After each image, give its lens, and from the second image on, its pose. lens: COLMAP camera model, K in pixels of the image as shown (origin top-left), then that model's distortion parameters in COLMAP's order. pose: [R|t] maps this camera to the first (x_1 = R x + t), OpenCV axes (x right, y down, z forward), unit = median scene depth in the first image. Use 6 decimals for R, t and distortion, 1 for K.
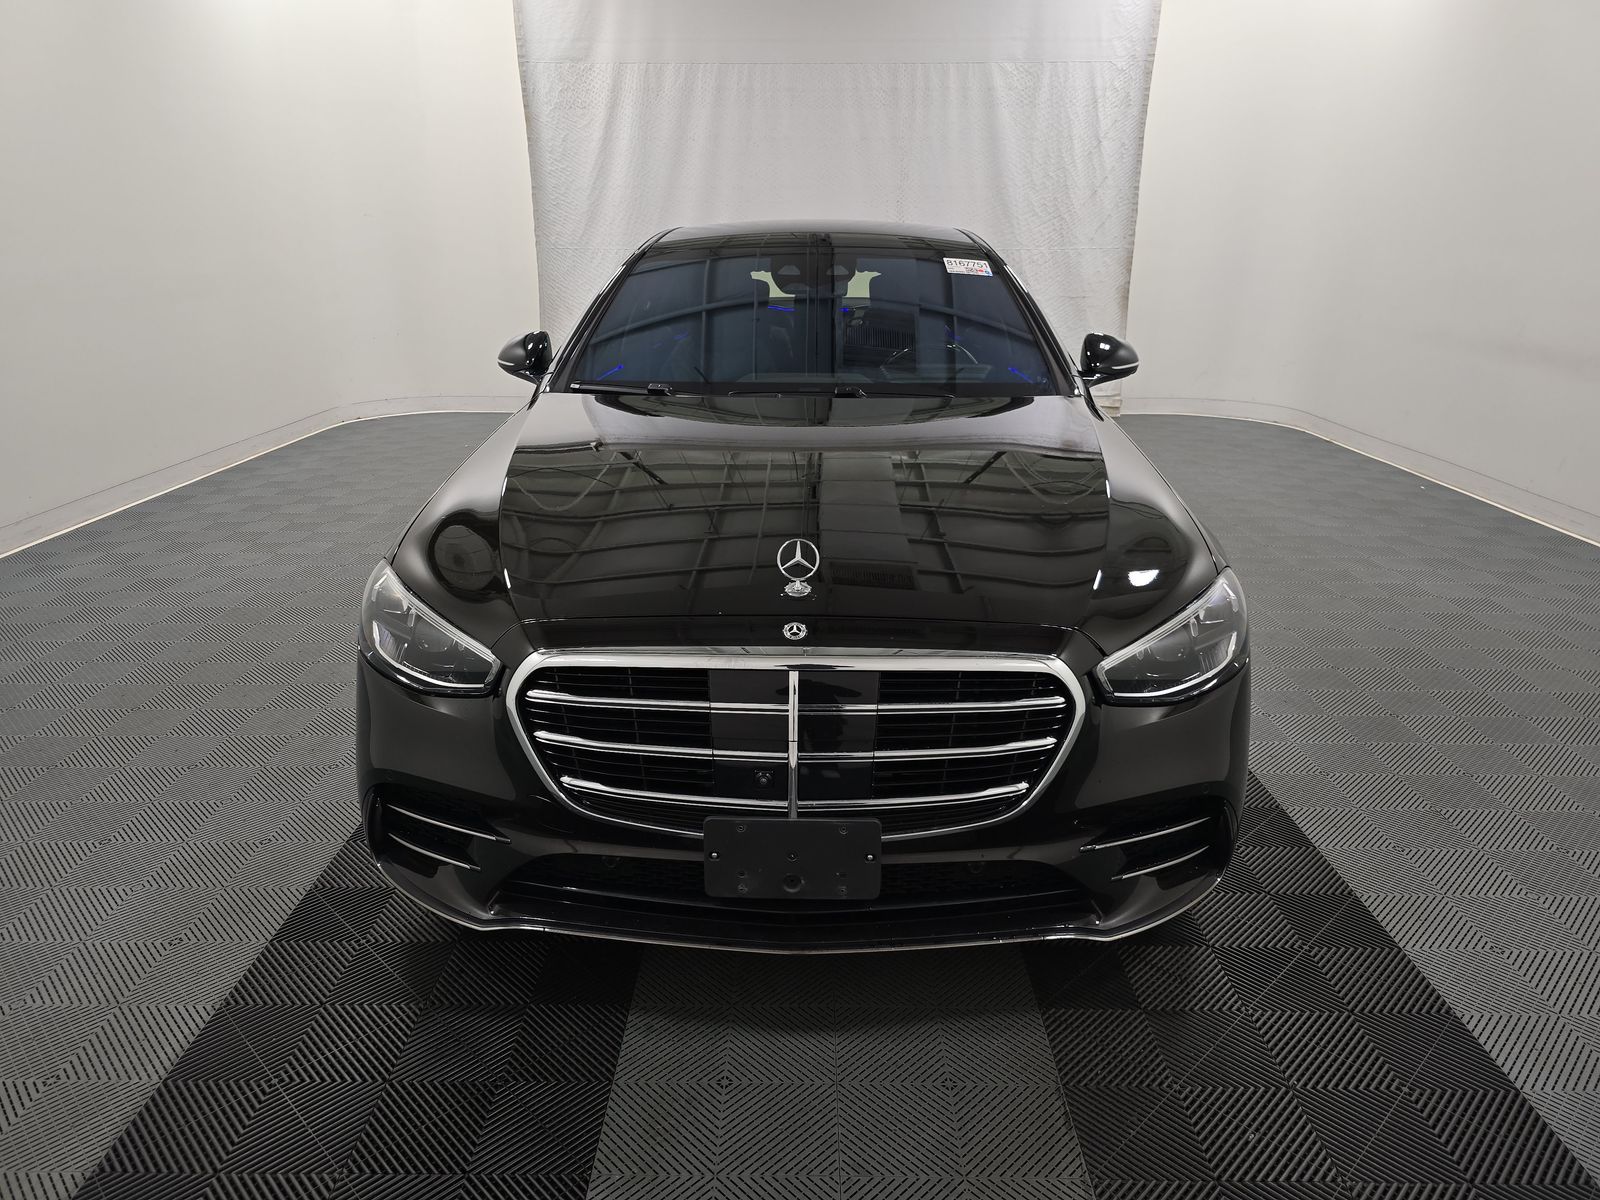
lens RADIAL K [[1080.8, 0, 800.0], [0, 1080.8, 600.0], [0, 0, 1]] dist [0.031055, -0.021231]
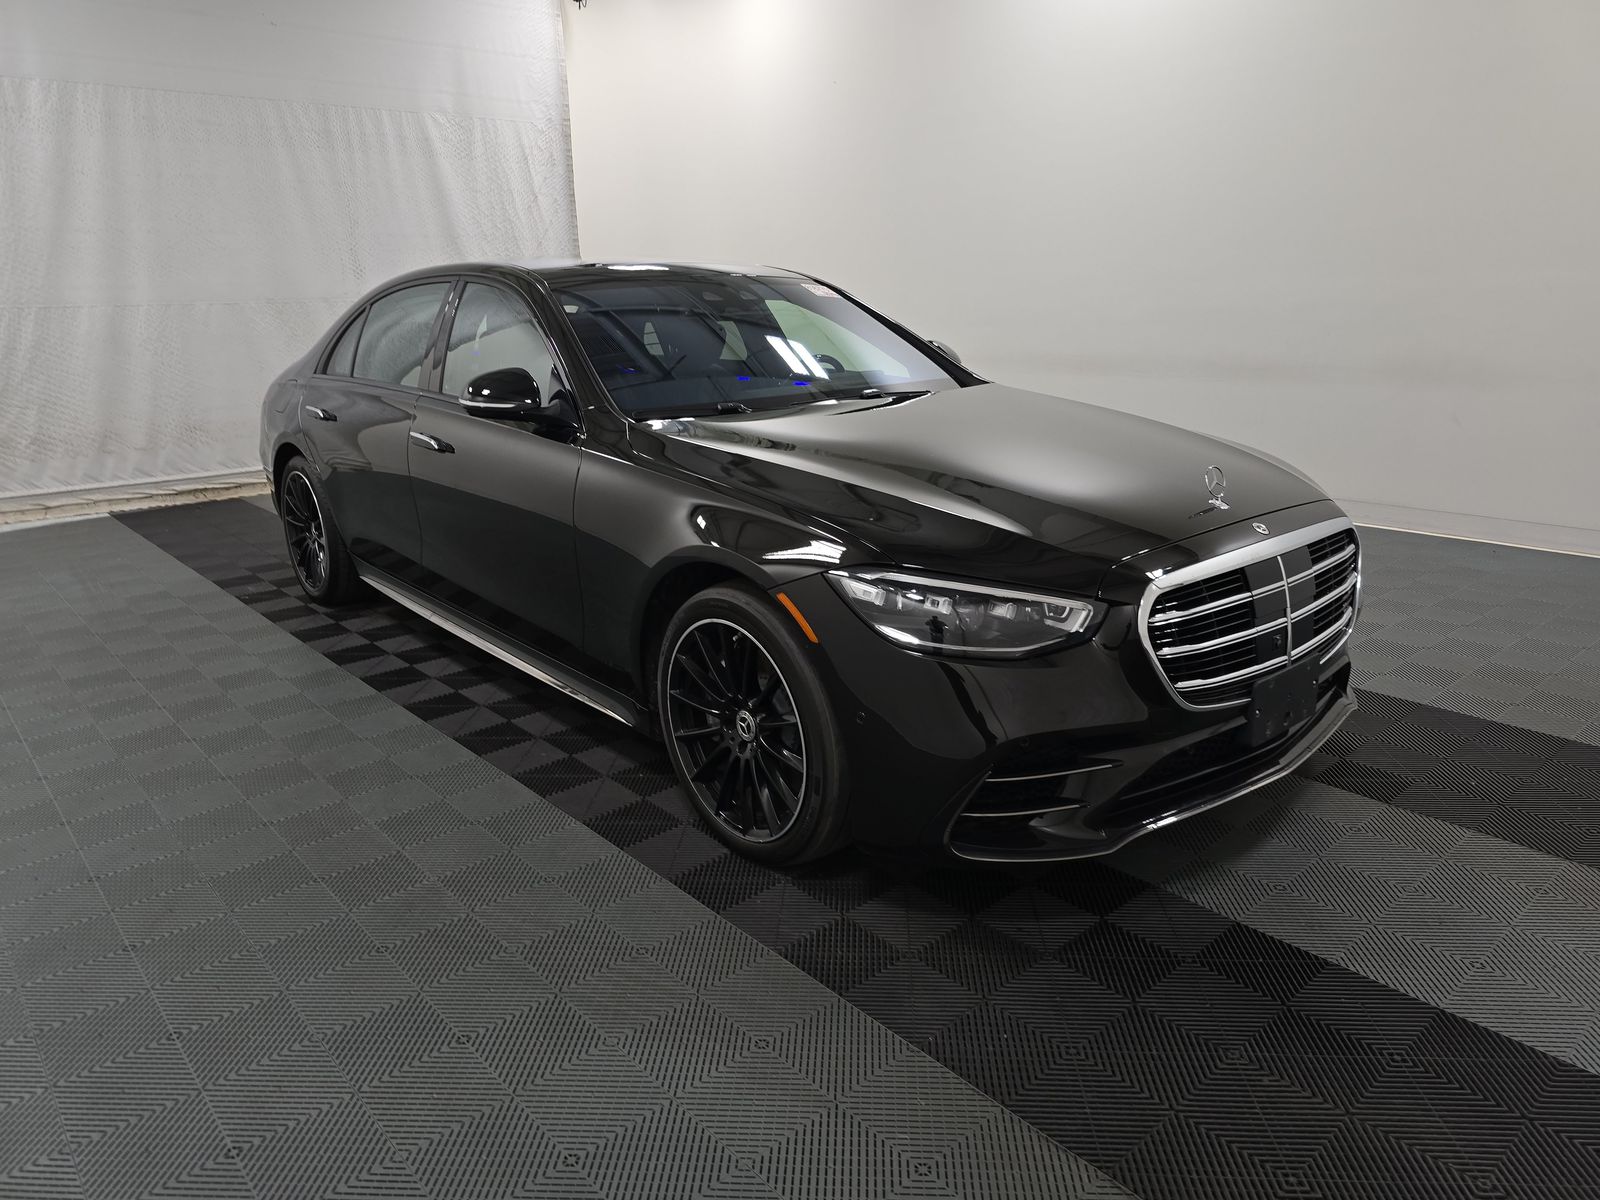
lens RADIAL K [[1080.8, 0, 800.0], [0, 1080.8, 600.0], [0, 0, 1]] dist [0.031055, -0.021231]
pose [[0.745765, -0.199880, 0.635518, -0.285767], [0.234325, 0.971676, 0.030632, -0.012876], [-0.623640, 0.126073, 0.771478, 0.076315]]
